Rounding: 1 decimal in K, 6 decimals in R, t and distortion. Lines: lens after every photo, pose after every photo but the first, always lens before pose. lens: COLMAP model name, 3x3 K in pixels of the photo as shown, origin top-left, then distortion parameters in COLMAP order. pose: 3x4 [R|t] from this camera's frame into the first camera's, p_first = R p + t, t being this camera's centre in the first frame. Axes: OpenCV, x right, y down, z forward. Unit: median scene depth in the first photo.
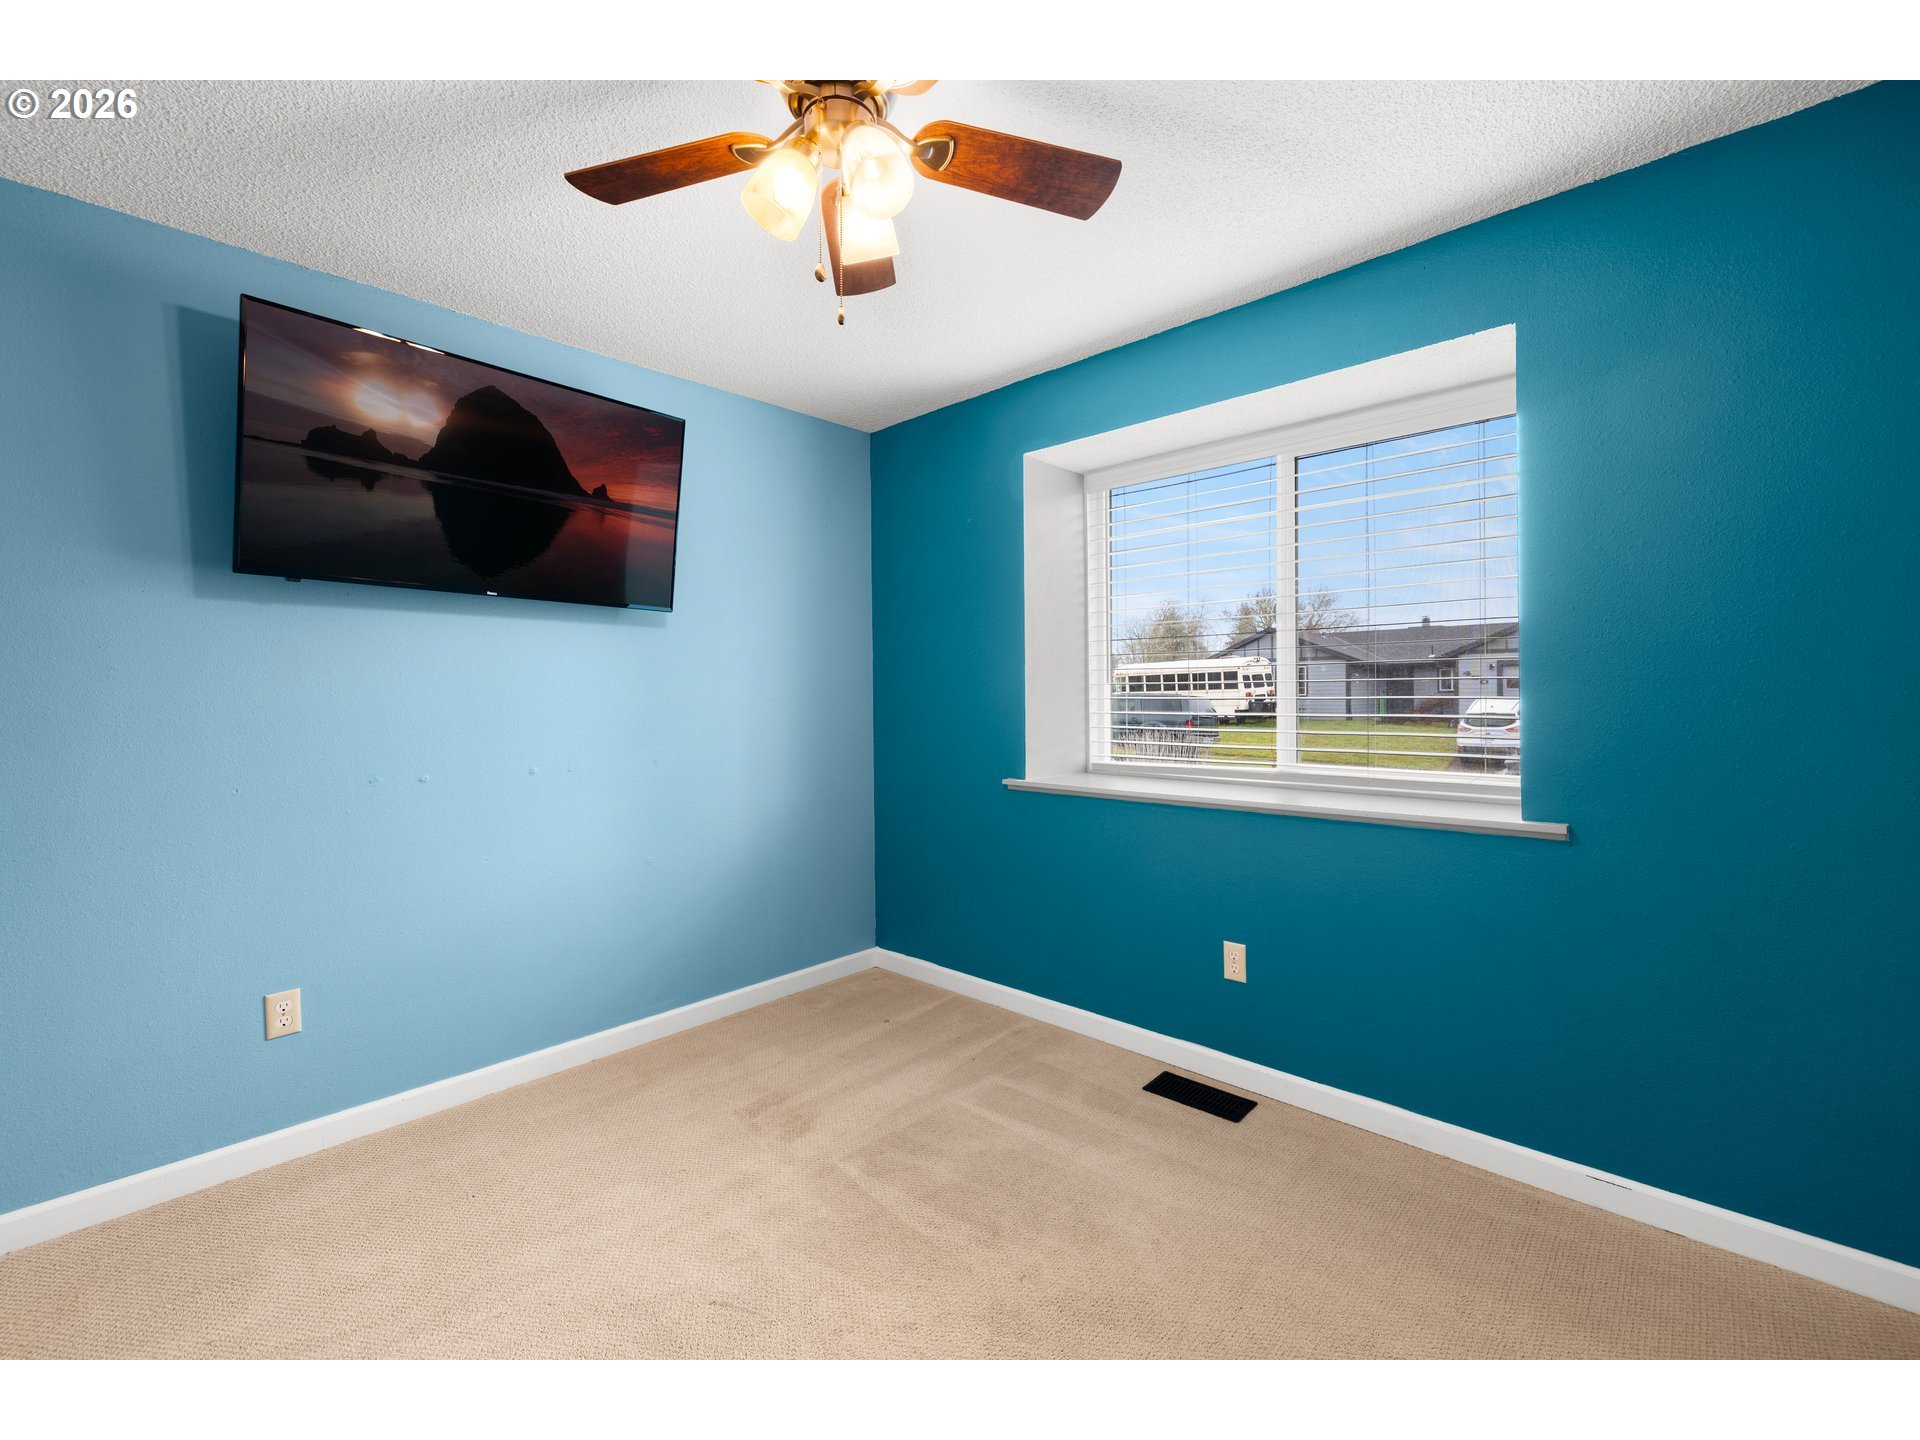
lens RADIAL K [[815.8, 0, 961.8], [0, 815.8, 701.4], [0, 0, 1]] dist [-0.001587, -0.000126]
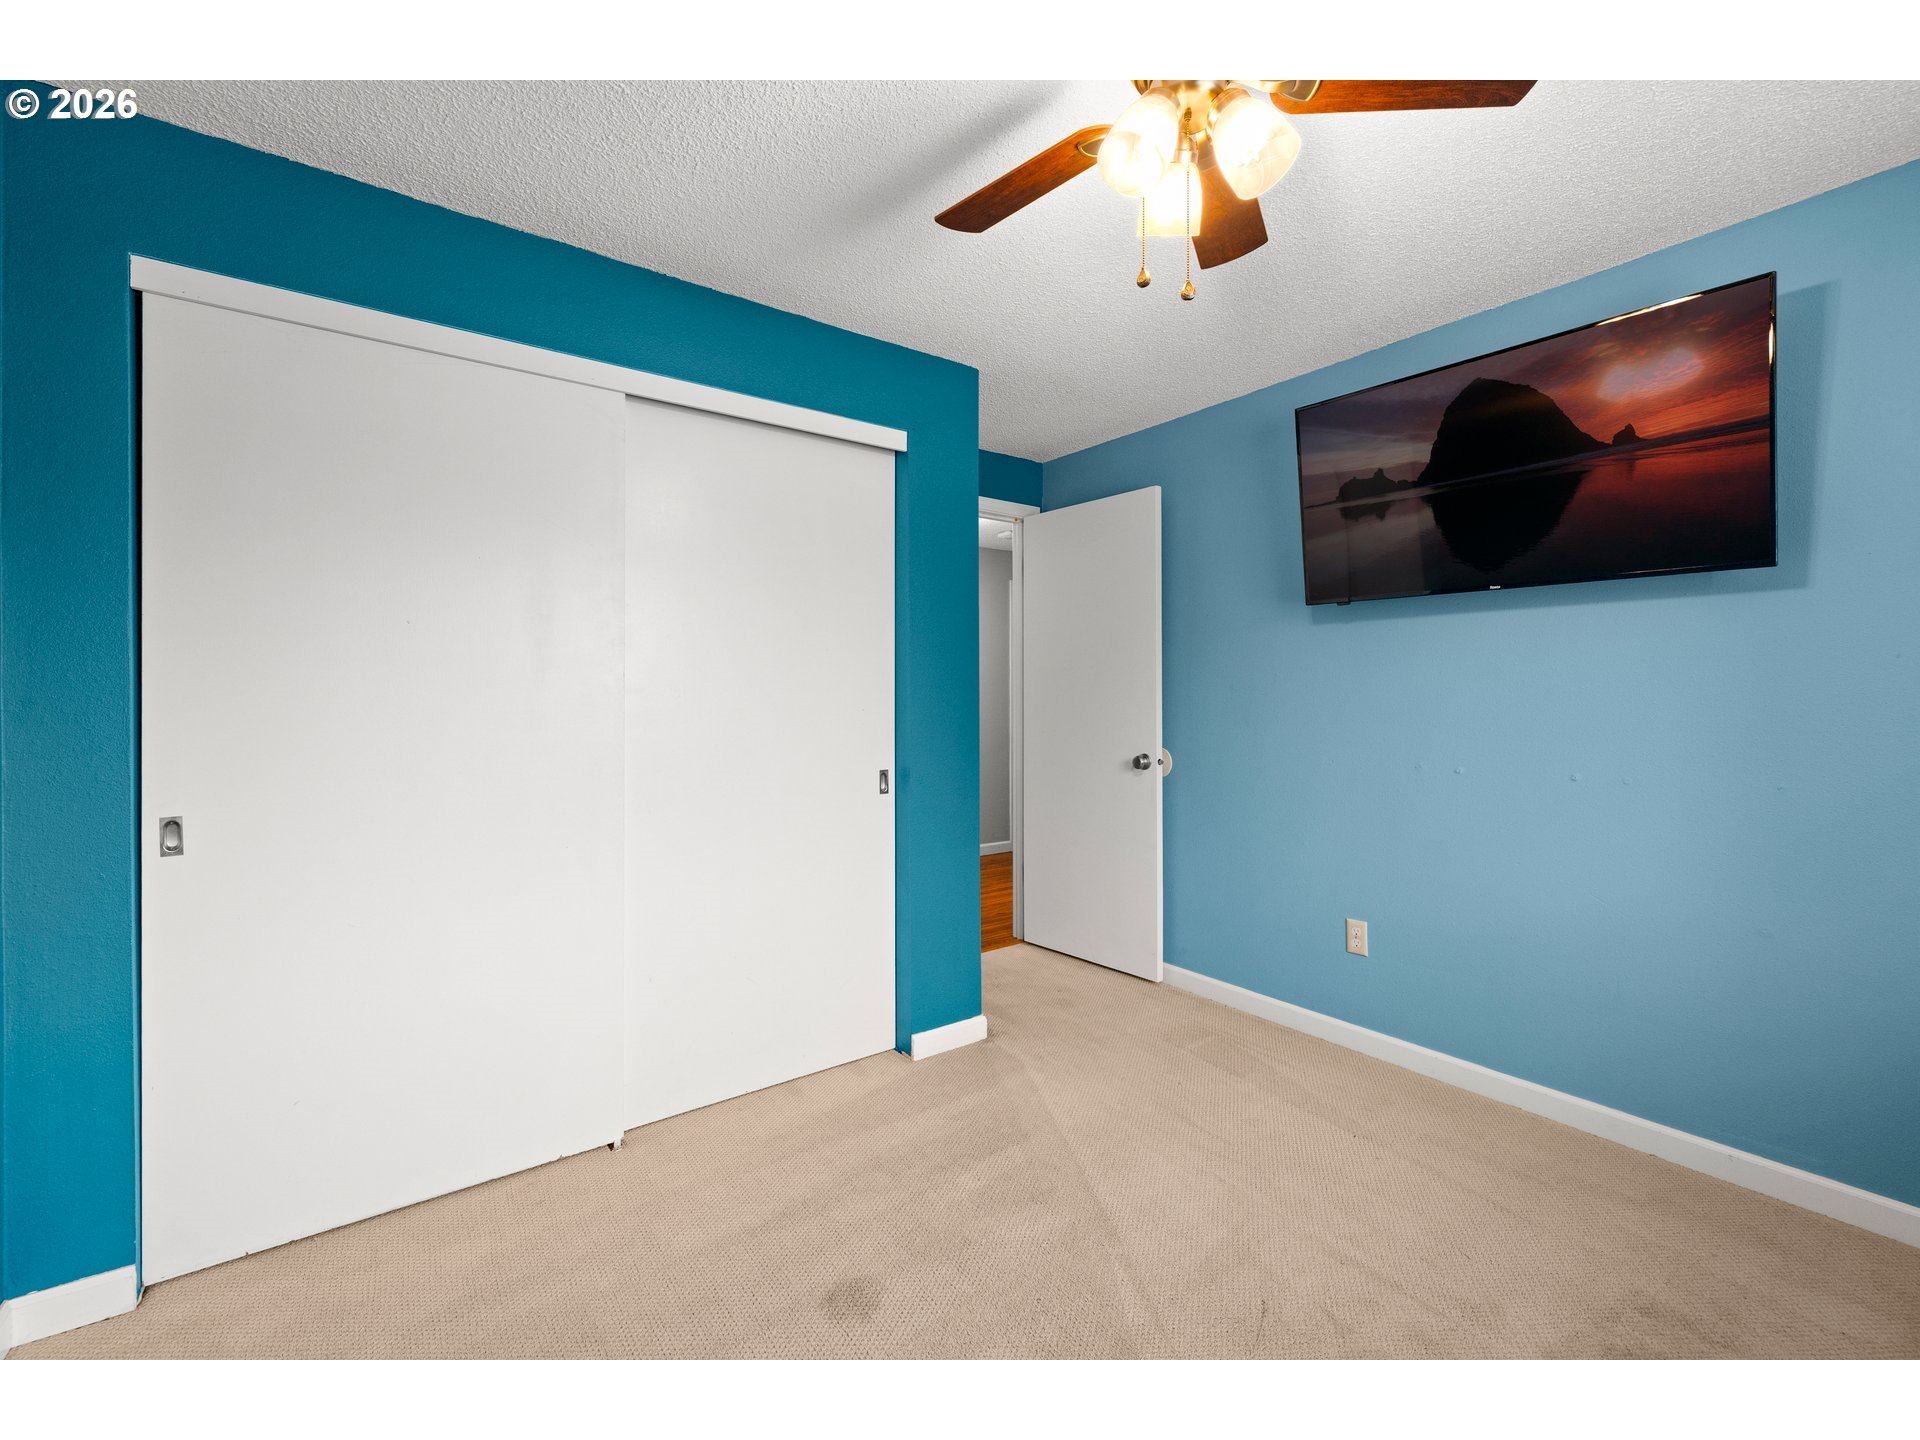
lens RADIAL K [[815.8, 0, 961.8], [0, 815.8, 701.4], [0, 0, 1]] dist [-0.001587, -0.000126]
pose [[-0.192039, 0.012464, -0.981308, 0.474703], [0.000033, 0.999919, 0.012694, -0.008194], [0.981387, 0.002405, -0.192024, 0.532838]]
